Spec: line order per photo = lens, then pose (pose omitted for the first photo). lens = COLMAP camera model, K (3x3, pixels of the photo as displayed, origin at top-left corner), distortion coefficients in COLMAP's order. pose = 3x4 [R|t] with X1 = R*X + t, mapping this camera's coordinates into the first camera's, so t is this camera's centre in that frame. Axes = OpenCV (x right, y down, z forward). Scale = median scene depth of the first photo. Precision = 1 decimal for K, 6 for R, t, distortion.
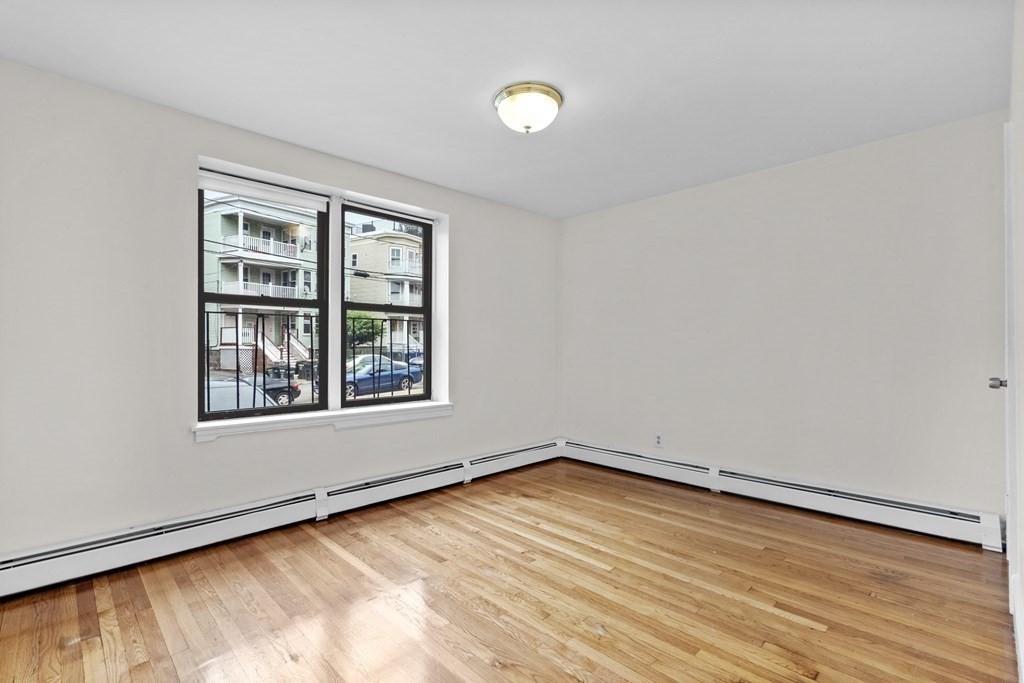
lens RADIAL K [[470.8, 0, 506.0], [0, 470.8, 342.7], [0, 0, 1]] dist [-0.006413, 0.000885]
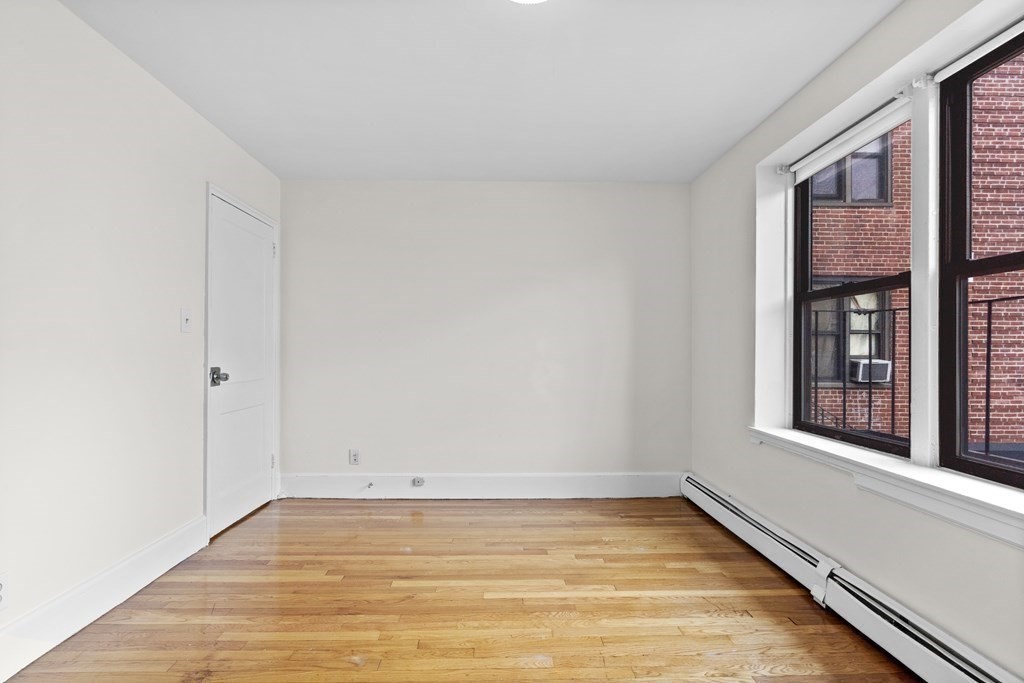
lens RADIAL K [[470.8, 0, 509.3], [0, 470.8, 349.8], [0, 0, 1]] dist [-0.006413, 0.000885]
pose [[-0.675282, -0.006149, -0.737534, 0.443511], [0.003544, 0.999927, -0.011582, 0.016288], [0.737551, -0.010435, -0.675211, 1.207717]]
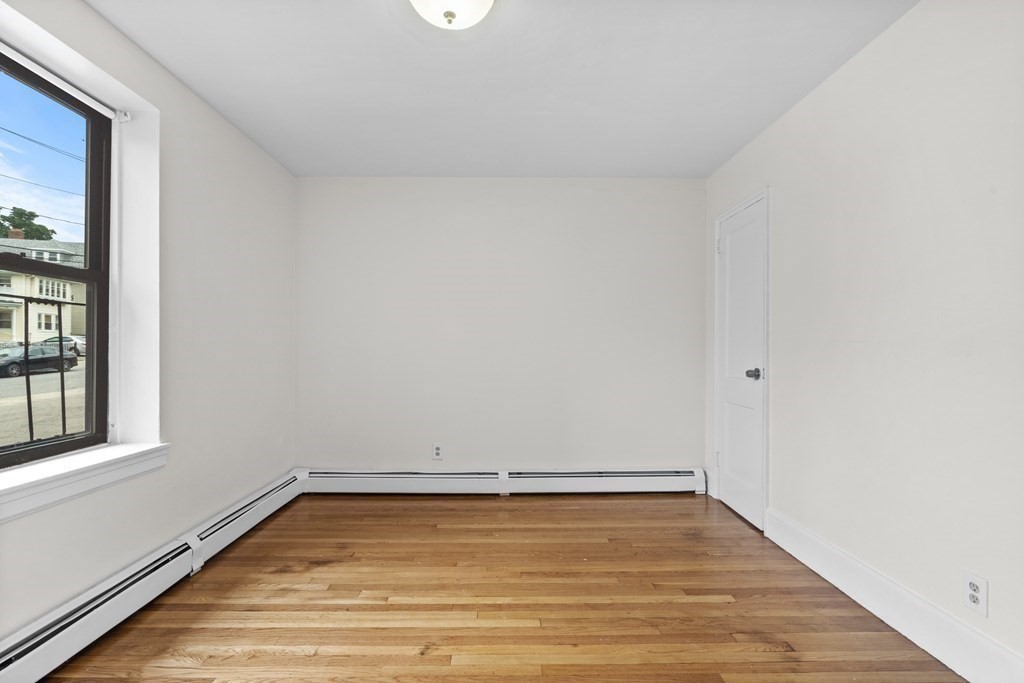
lens RADIAL K [[470.8, 0, 511.7], [0, 470.8, 347.6], [0, 0, 1]] dist [-0.006413, 0.000885]
pose [[0.686145, 0.004542, 0.727451, -0.323047], [-0.007939, 0.999968, 0.001244, 0.012314], [-0.727421, -0.006629, 0.686159, 0.408835]]
